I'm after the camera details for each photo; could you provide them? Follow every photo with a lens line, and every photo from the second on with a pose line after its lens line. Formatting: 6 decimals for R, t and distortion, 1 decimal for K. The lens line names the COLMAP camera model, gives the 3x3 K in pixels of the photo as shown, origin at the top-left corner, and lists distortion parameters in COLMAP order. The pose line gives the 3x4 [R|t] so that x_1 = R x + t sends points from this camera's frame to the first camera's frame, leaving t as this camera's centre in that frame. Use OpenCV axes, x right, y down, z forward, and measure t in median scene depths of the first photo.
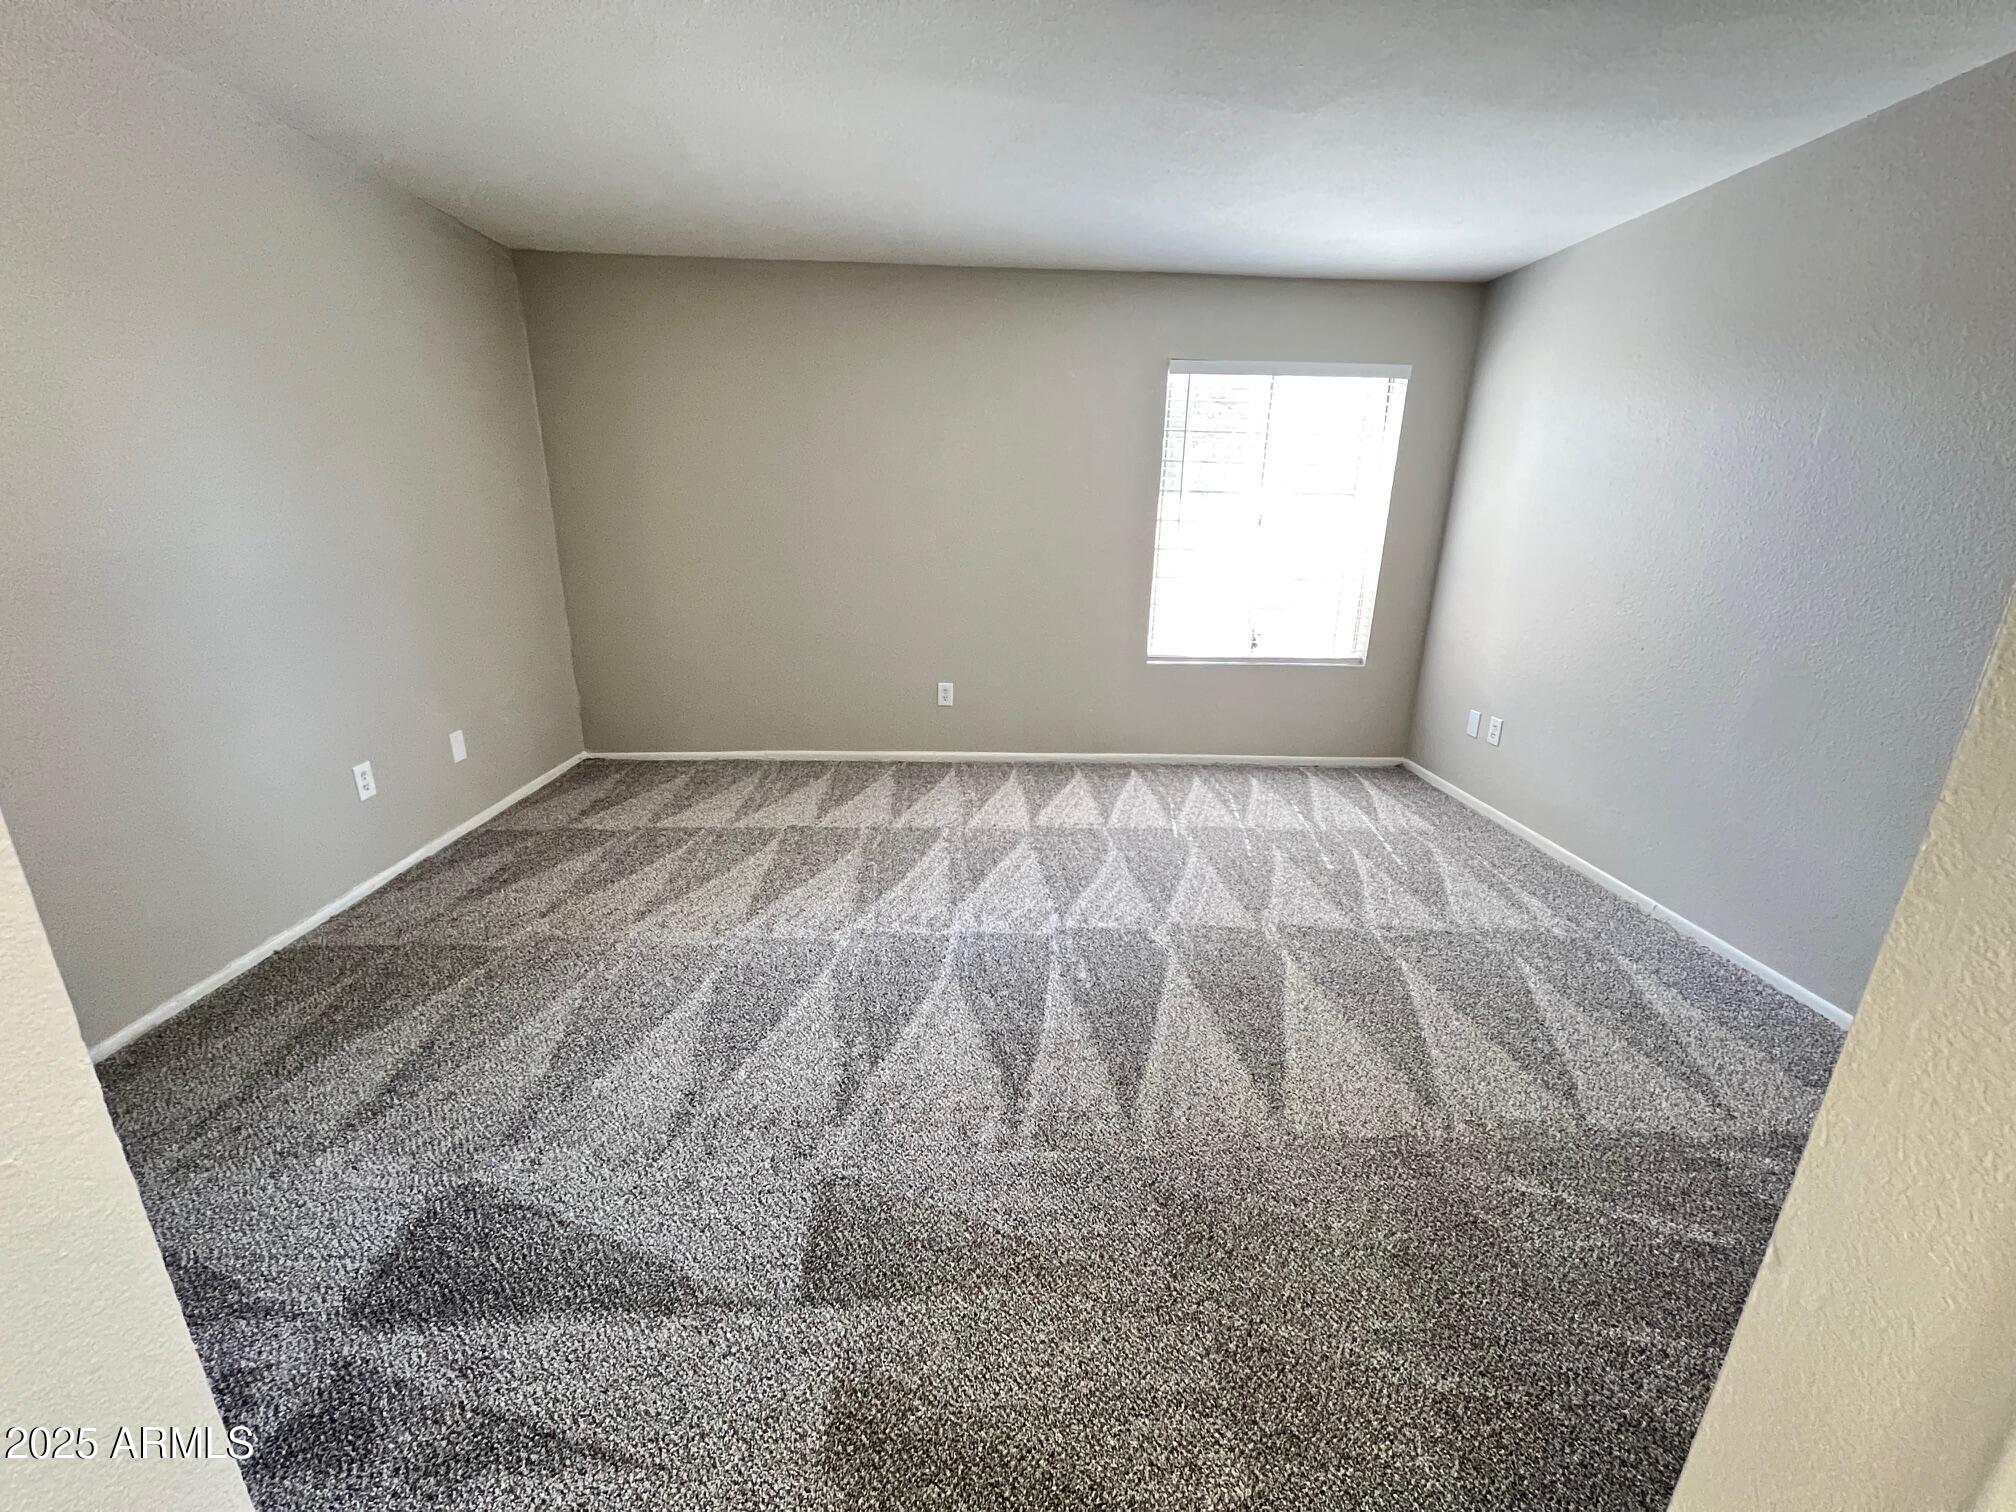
lens RADIAL K [[803.1, 0, 1008.0], [0, 803.1, 756.0], [0, 0, 1]] dist [-0.000331, 0.000104]
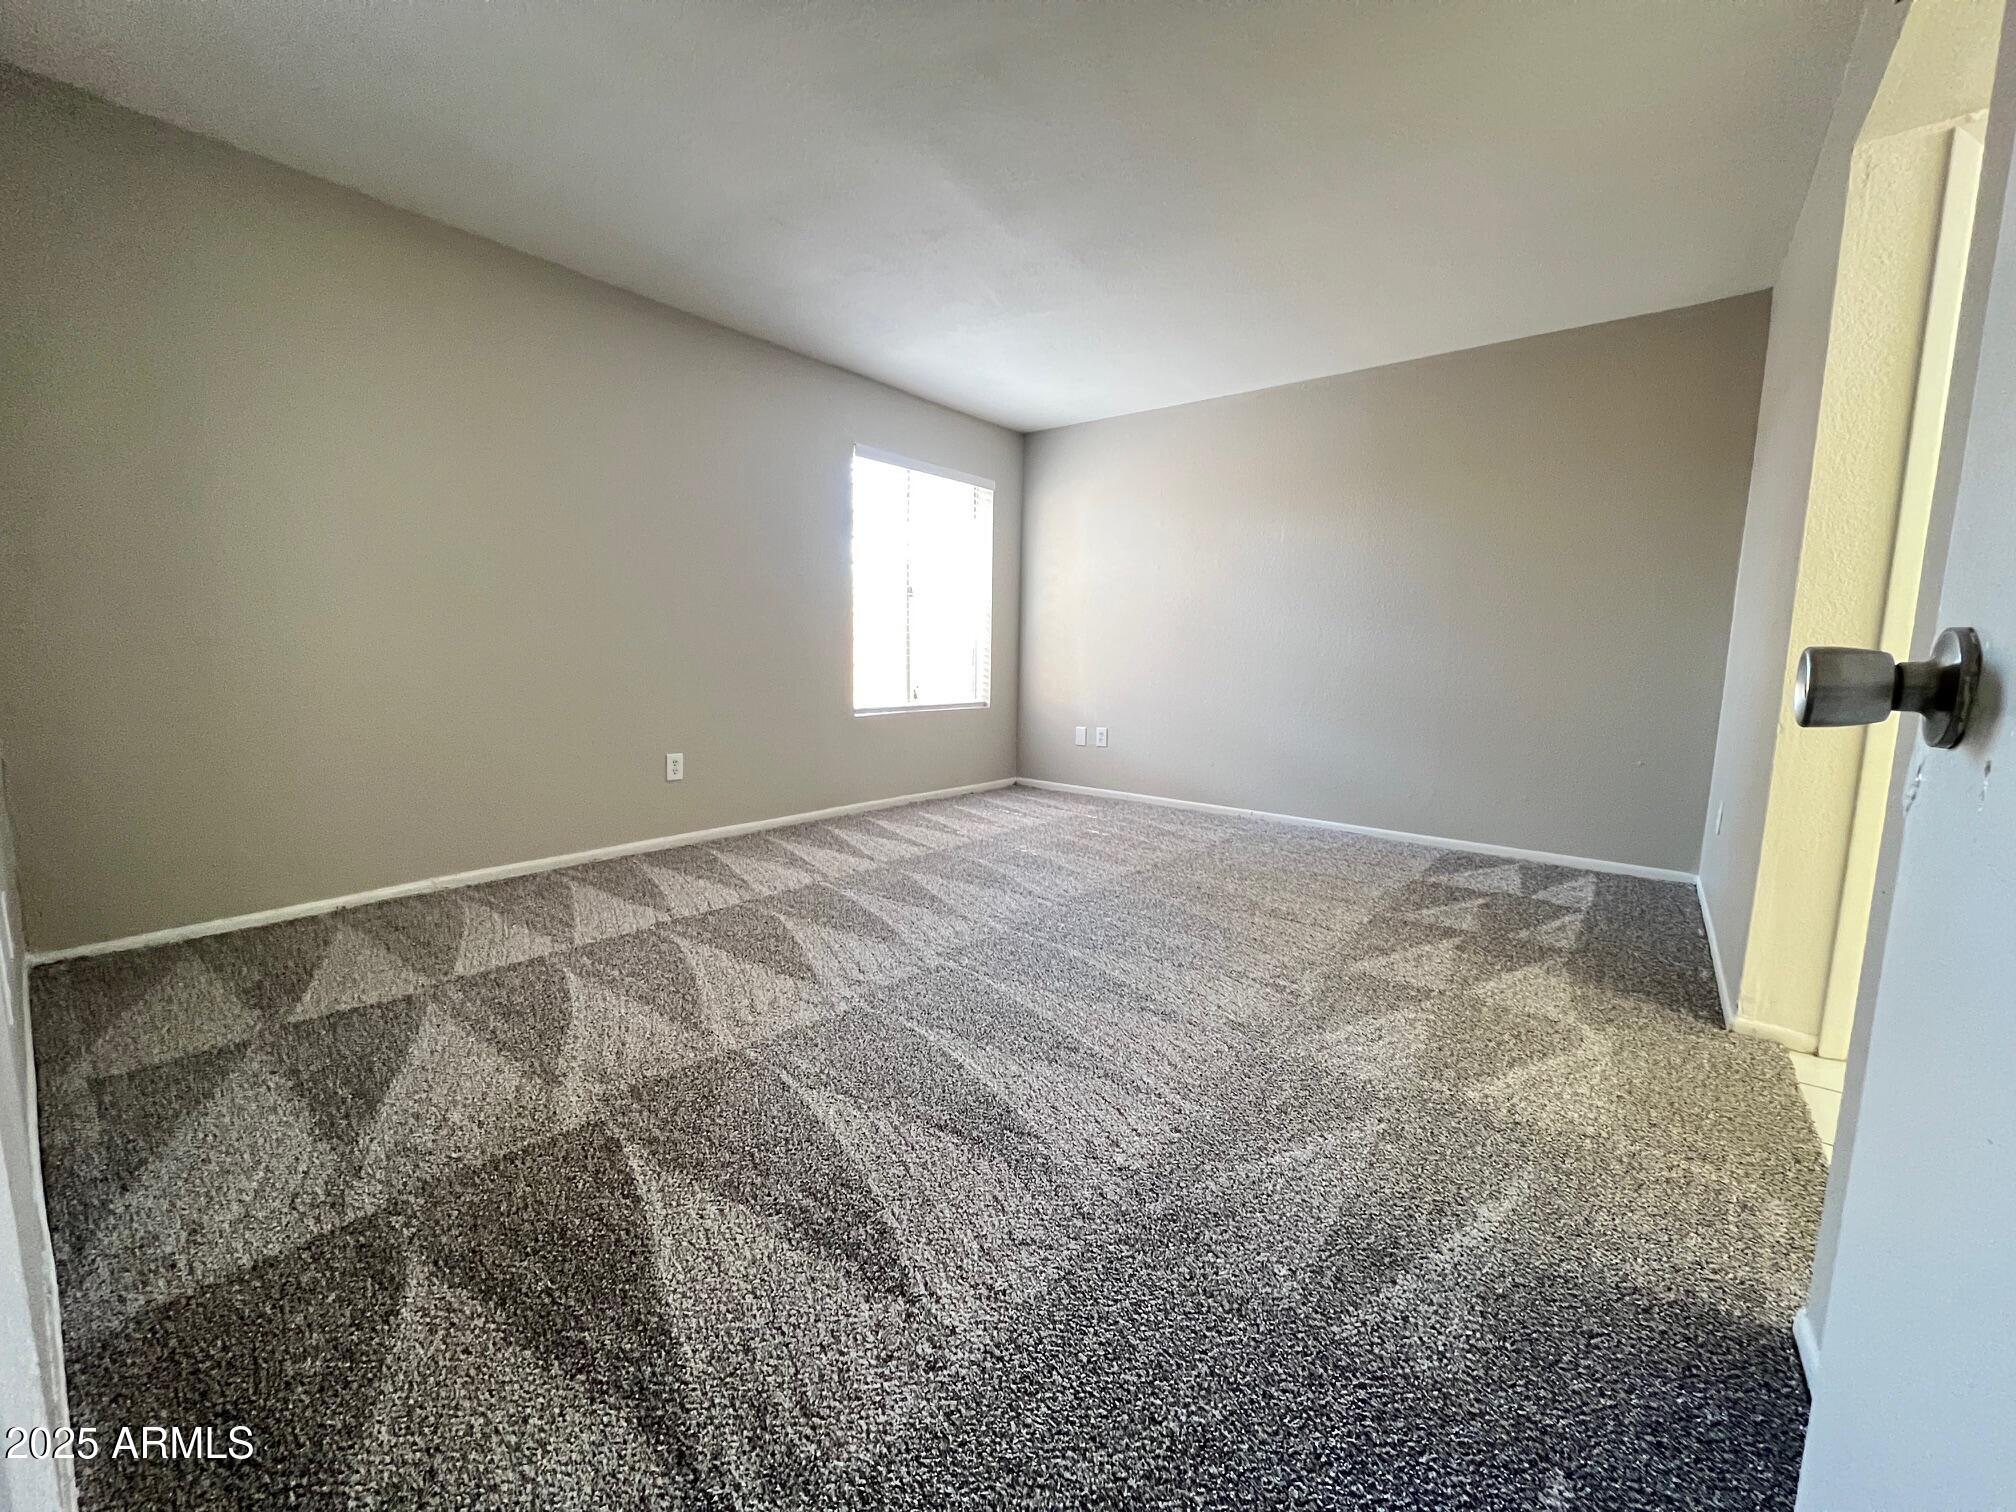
lens RADIAL K [[803.1, 0, 1008.0], [0, 803.1, 756.0], [0, 0, 1]] dist [-0.000331, 0.000104]
pose [[0.654167, -0.105326, 0.748980, -0.578500], [0.216019, 0.975027, -0.051558, 0.040196], [-0.724846, 0.195522, 0.660583, 0.192201]]
